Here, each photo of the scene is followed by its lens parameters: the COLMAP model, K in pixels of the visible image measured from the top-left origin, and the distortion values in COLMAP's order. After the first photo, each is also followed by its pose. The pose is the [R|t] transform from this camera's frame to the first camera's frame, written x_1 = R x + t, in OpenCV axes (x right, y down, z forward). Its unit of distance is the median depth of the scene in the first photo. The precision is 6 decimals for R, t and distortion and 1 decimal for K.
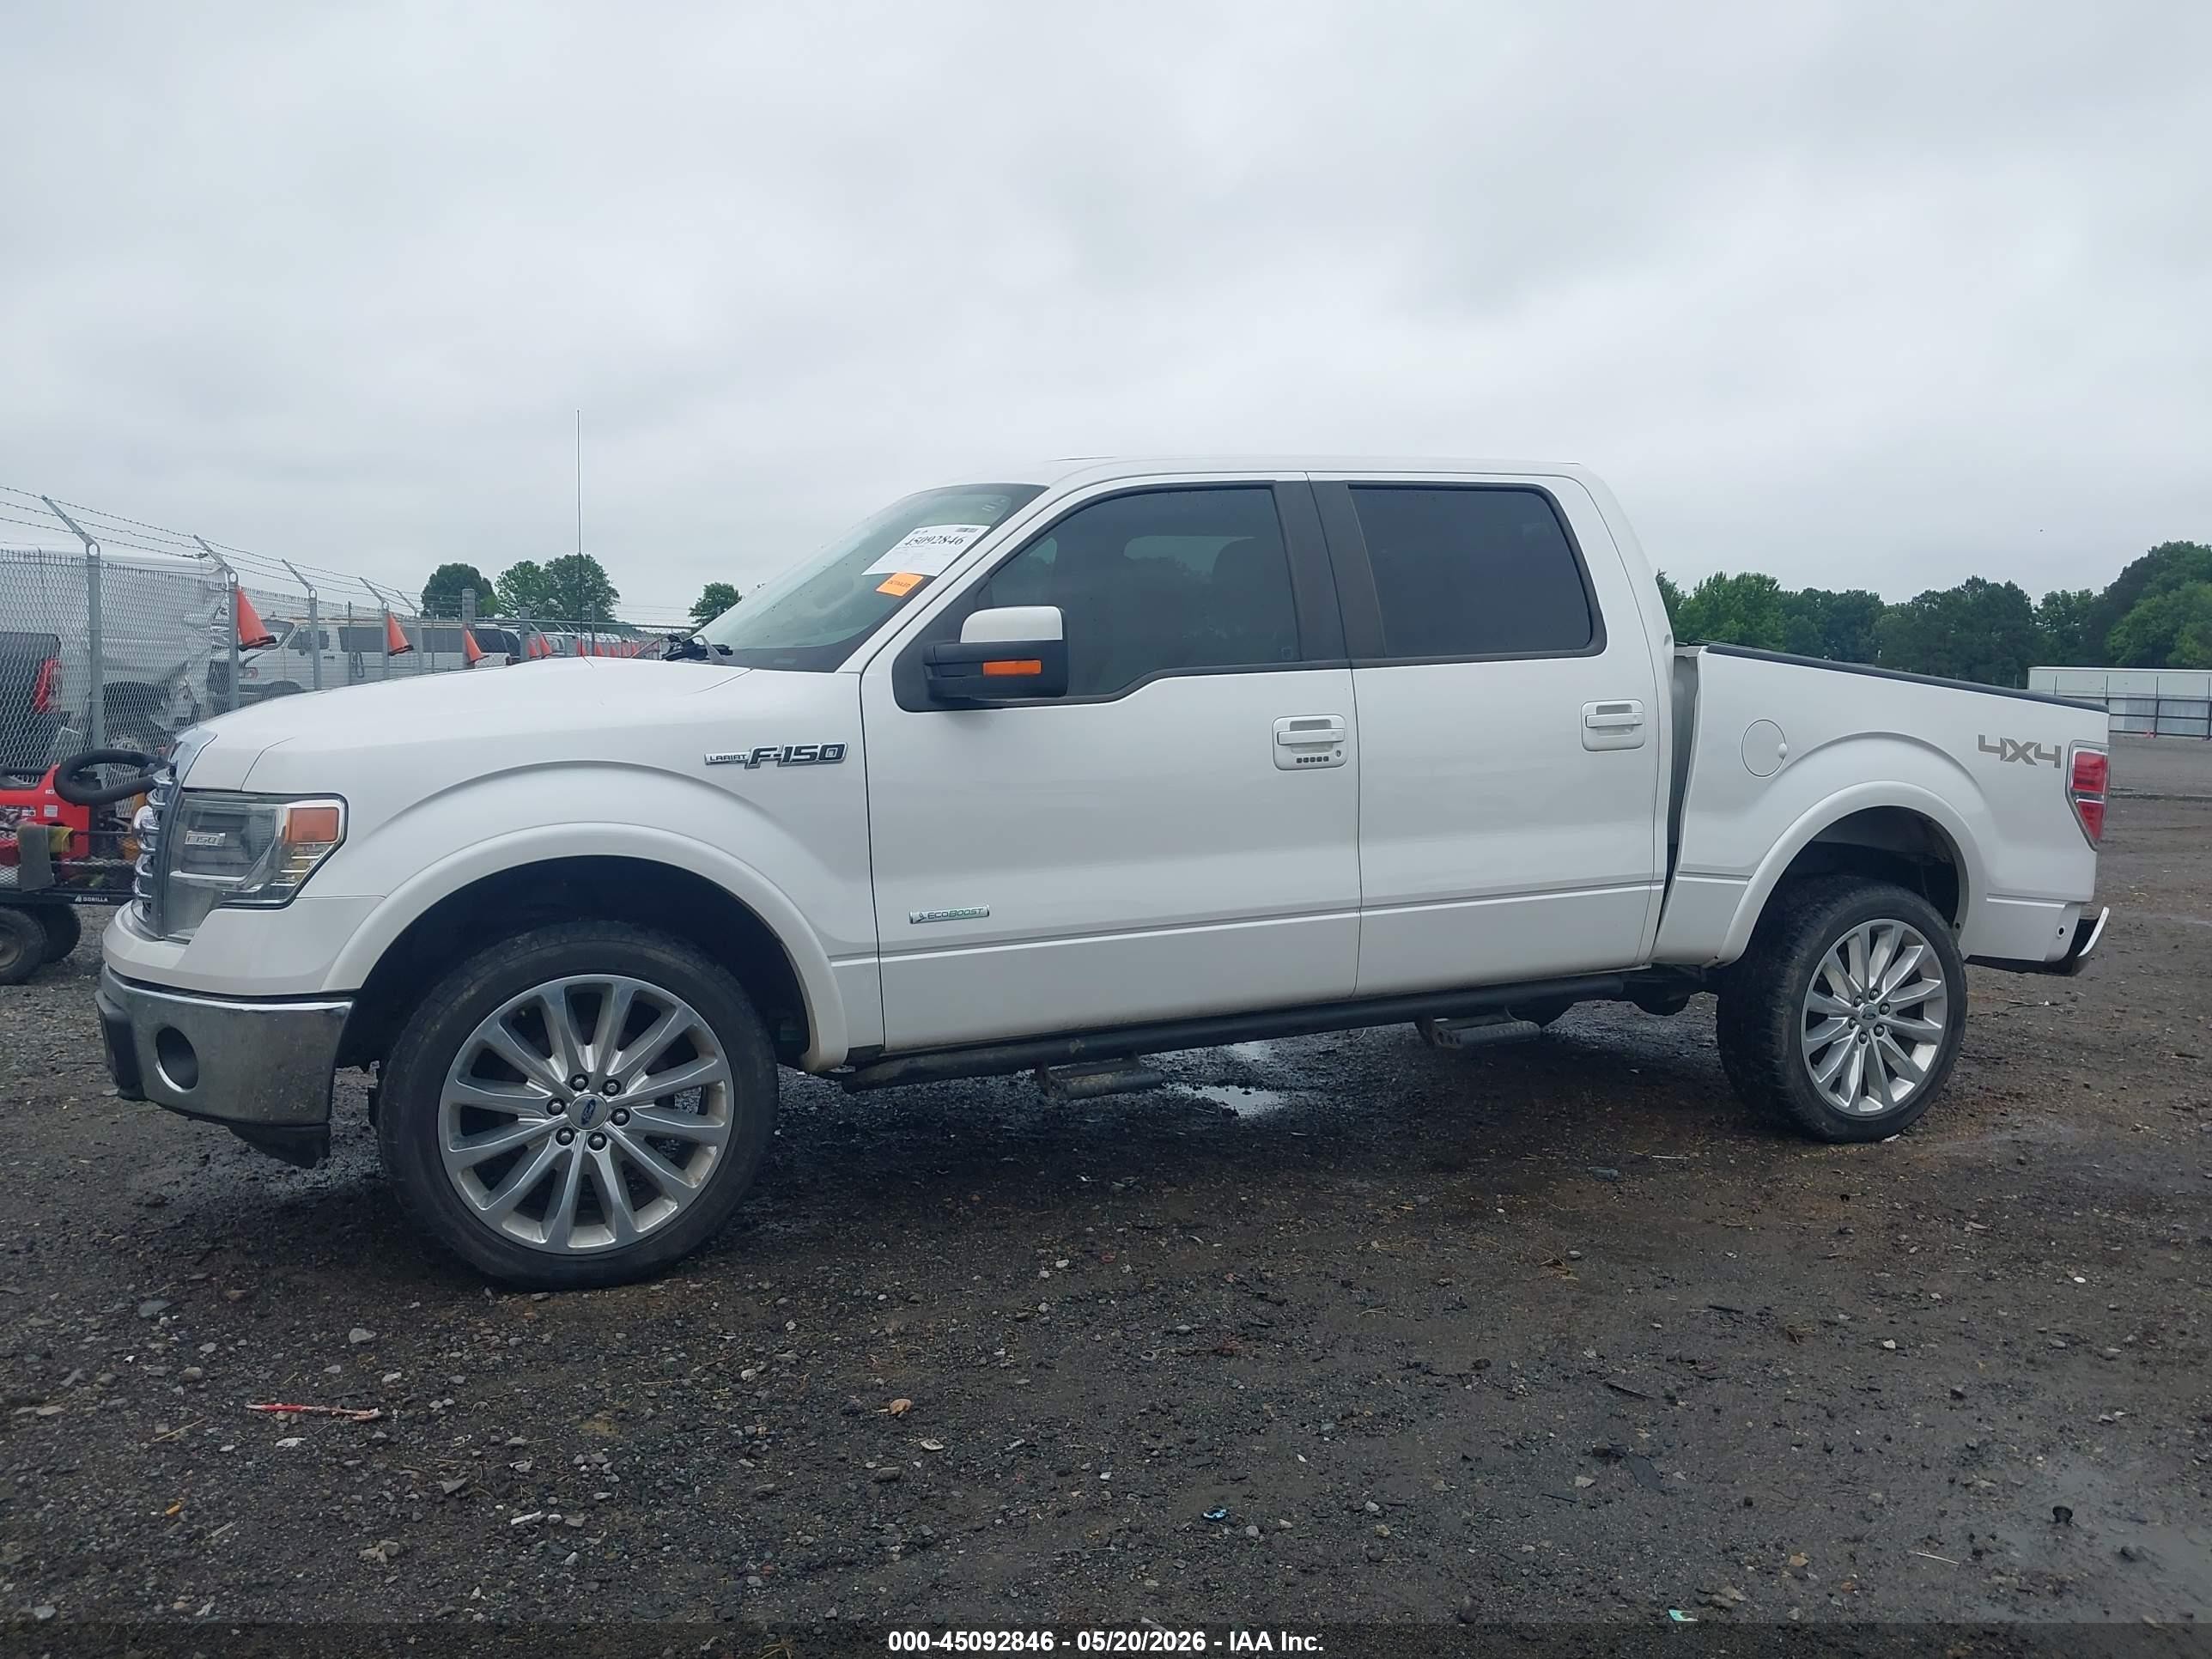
lens RADIAL K [[1792.1, 0, 1106.0], [0, 1792.1, 829.5], [0, 0, 1]] dist [0.112780, -0.181103]
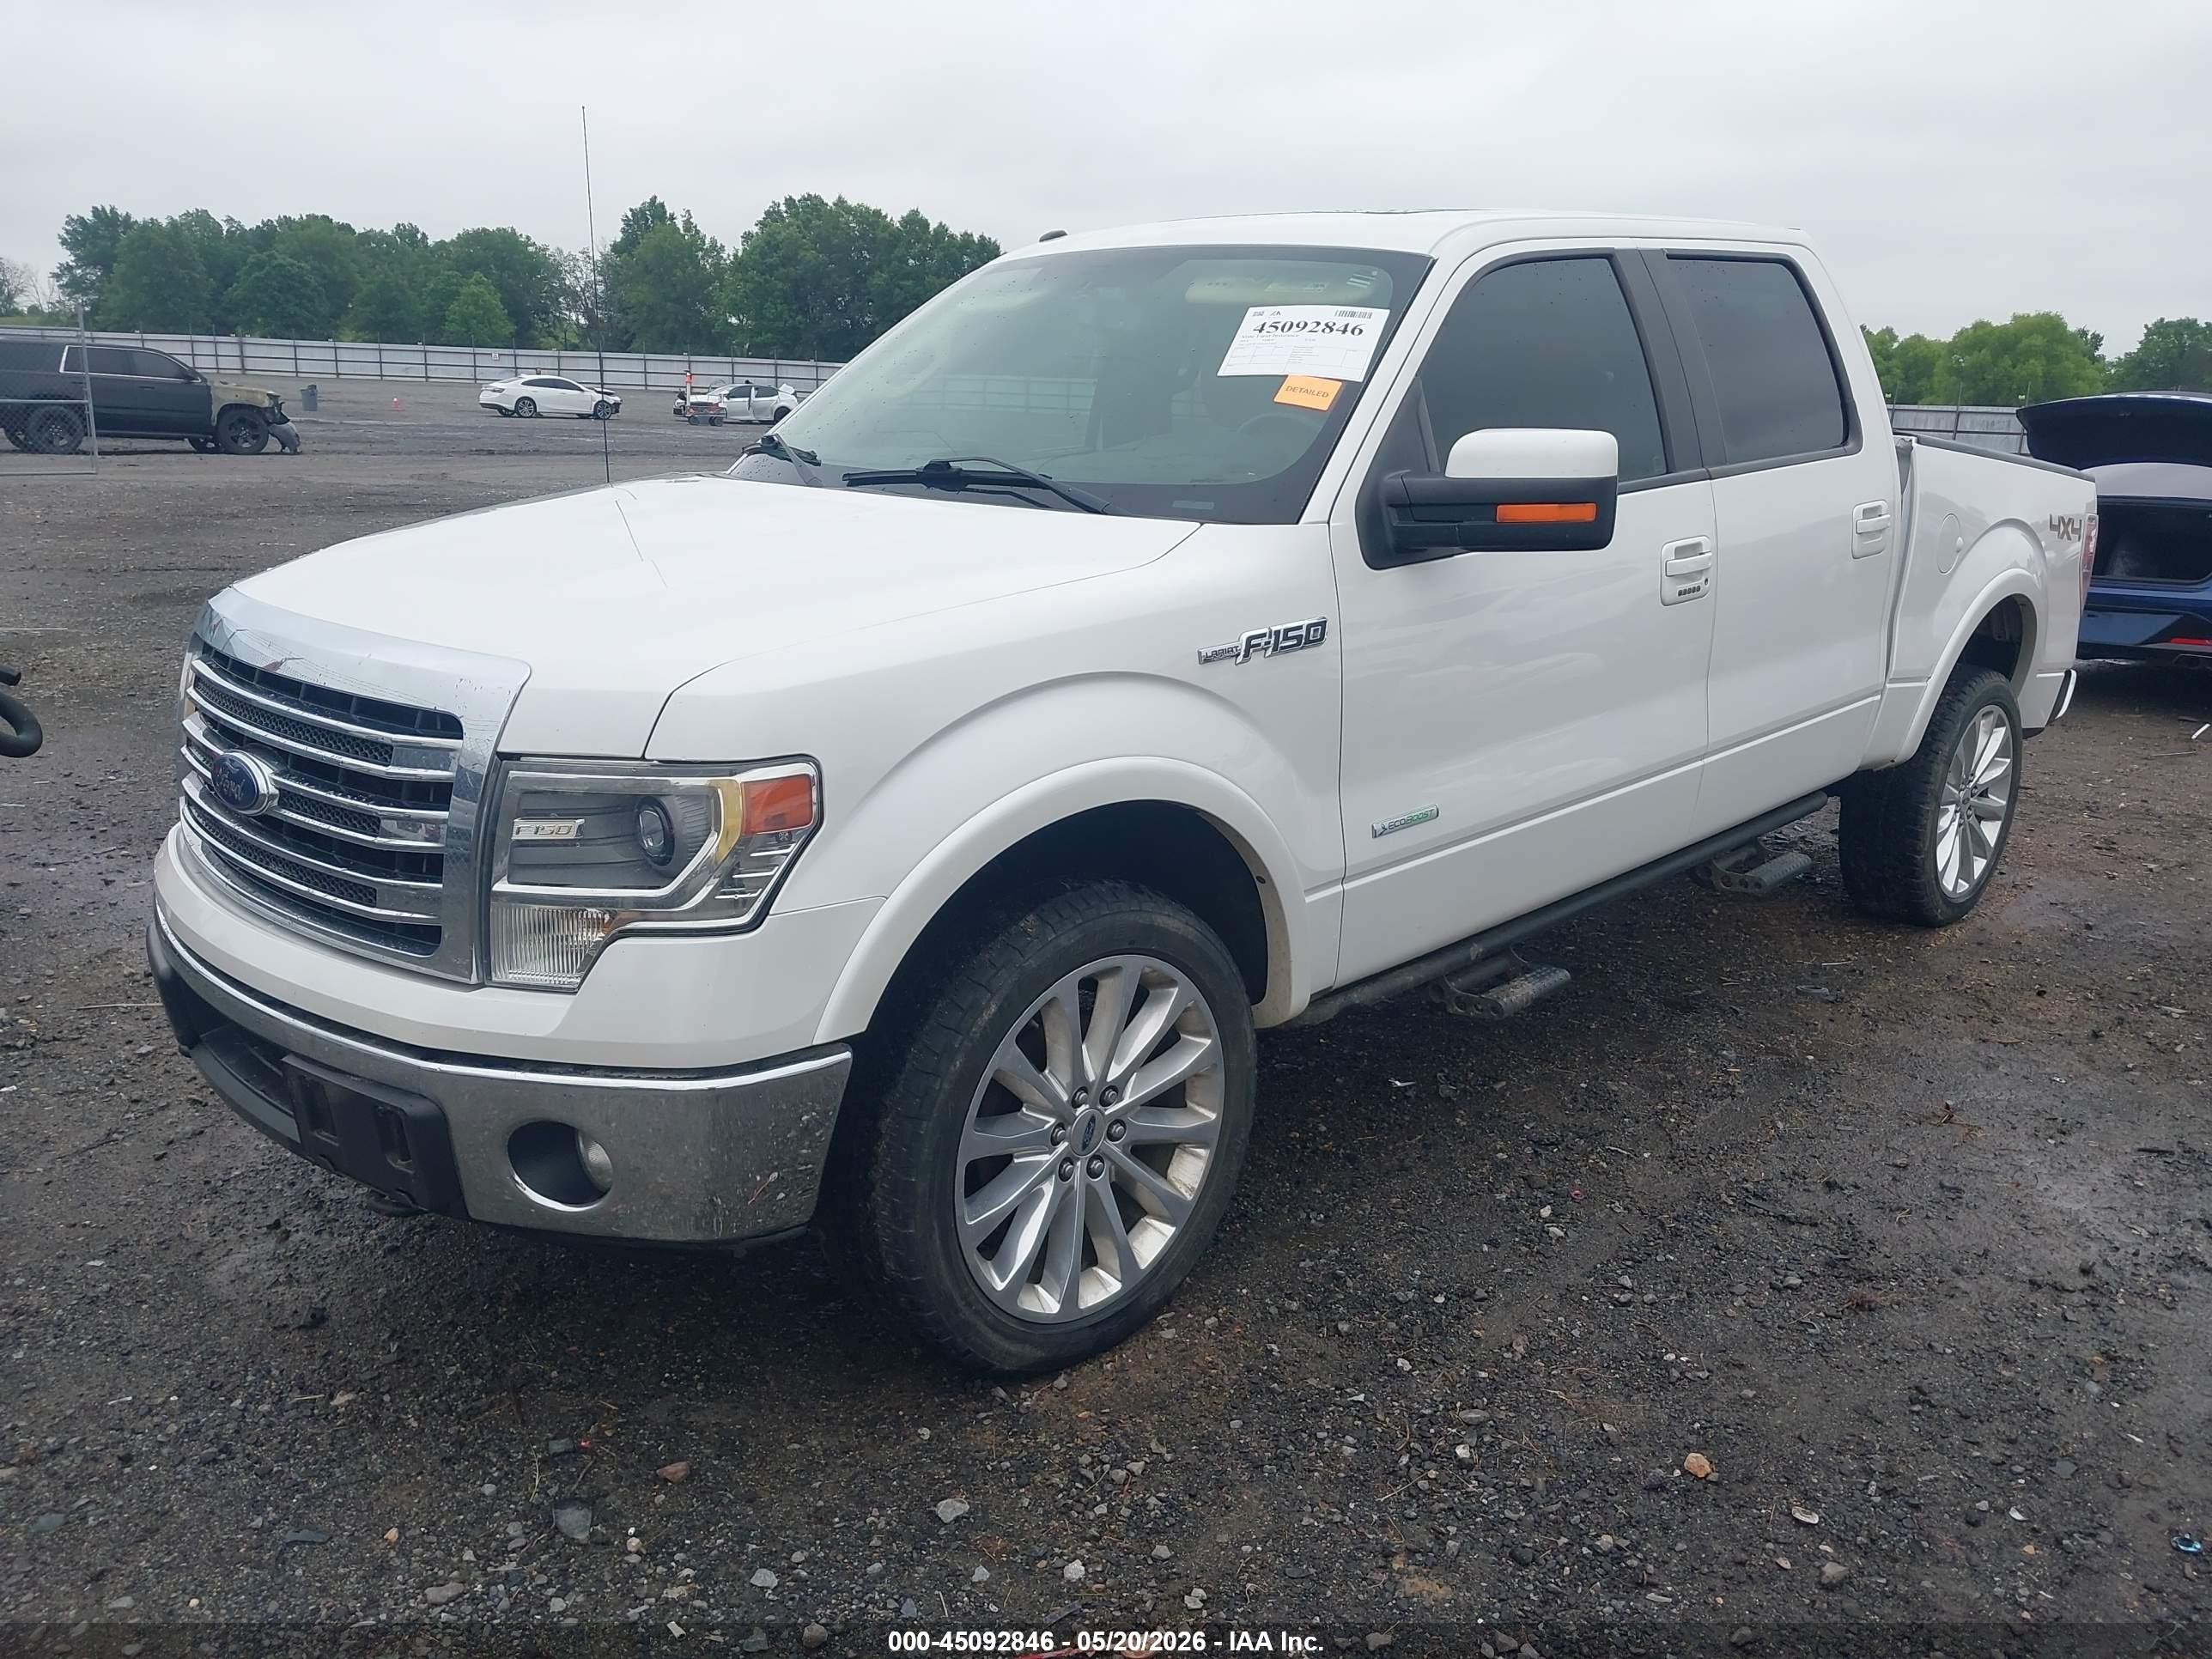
lens RADIAL K [[1792.1, 0, 1106.0], [0, 1792.1, 829.5], [0, 0, 1]] dist [0.112780, -0.181103]
pose [[0.931165, -0.096392, 0.351626, -0.518400], [0.039265, 0.985322, 0.166128, -0.091627], [-0.362478, -0.140886, 0.921282, 0.319194]]
